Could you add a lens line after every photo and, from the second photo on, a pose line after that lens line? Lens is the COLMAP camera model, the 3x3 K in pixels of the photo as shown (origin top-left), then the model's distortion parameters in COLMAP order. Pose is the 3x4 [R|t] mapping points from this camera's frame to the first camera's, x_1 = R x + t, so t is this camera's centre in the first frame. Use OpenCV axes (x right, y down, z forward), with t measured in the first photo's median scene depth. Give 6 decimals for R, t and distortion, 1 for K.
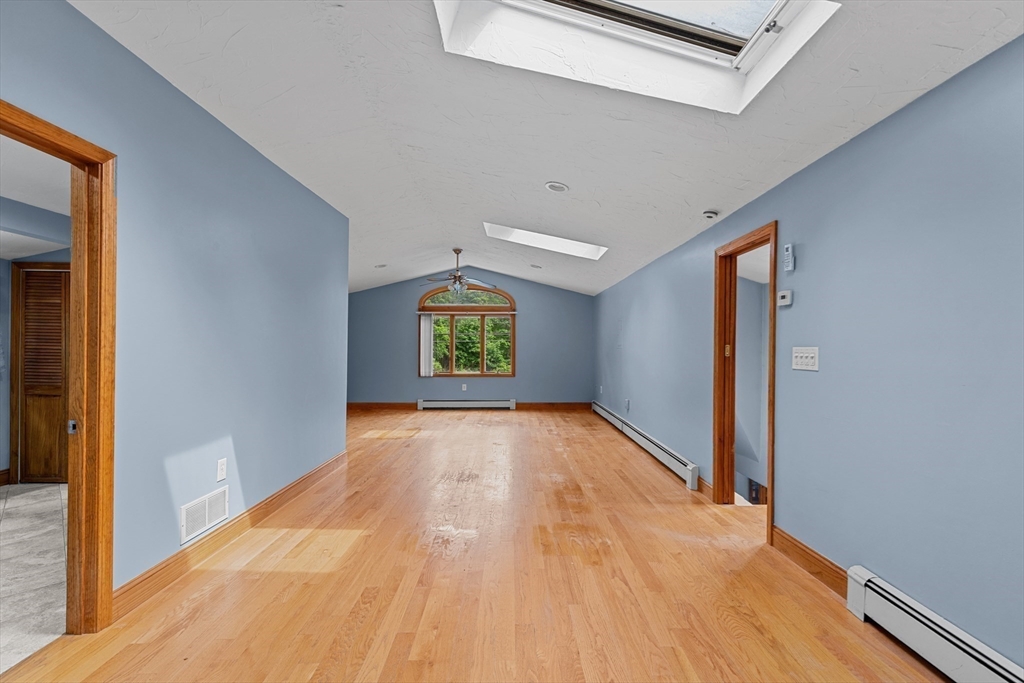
lens RADIAL K [[465.7, 0, 512.1], [0, 465.7, 343.9], [0, 0, 1]] dist [0.010071, 0.000398]
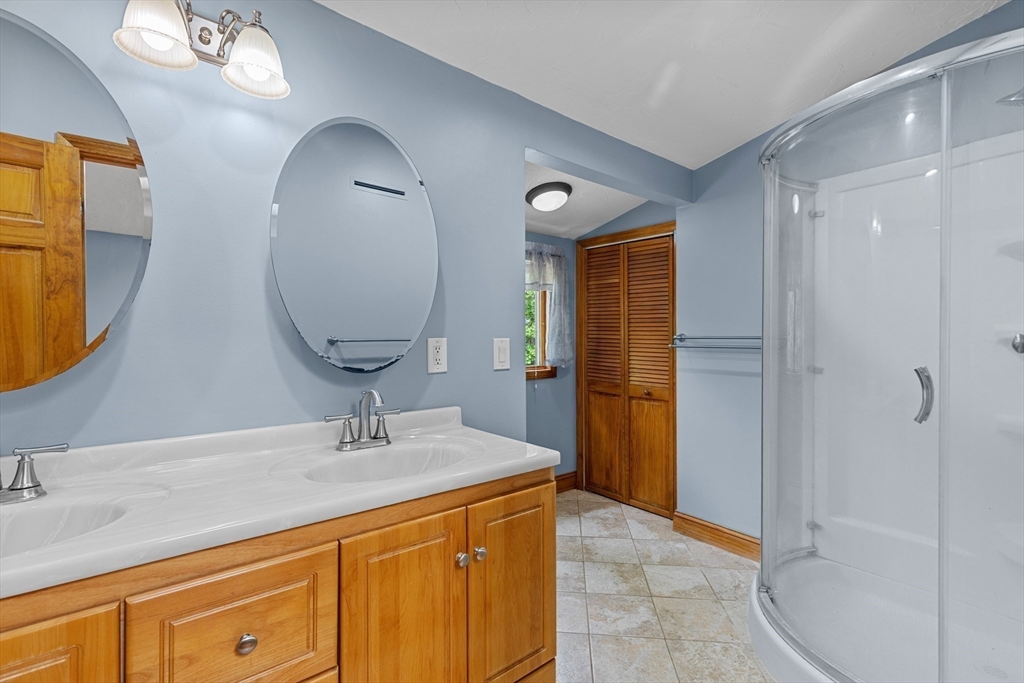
lens RADIAL K [[465.7, 0, 514.0], [0, 465.7, 339.5], [0, 0, 1]] dist [0.010071, 0.000398]
pose [[0.630385, 0.002687, -0.776278, -0.447736], [0.008900, 0.999903, 0.010688, 0.002015], [0.776232, -0.013647, 0.630300, 0.347370]]
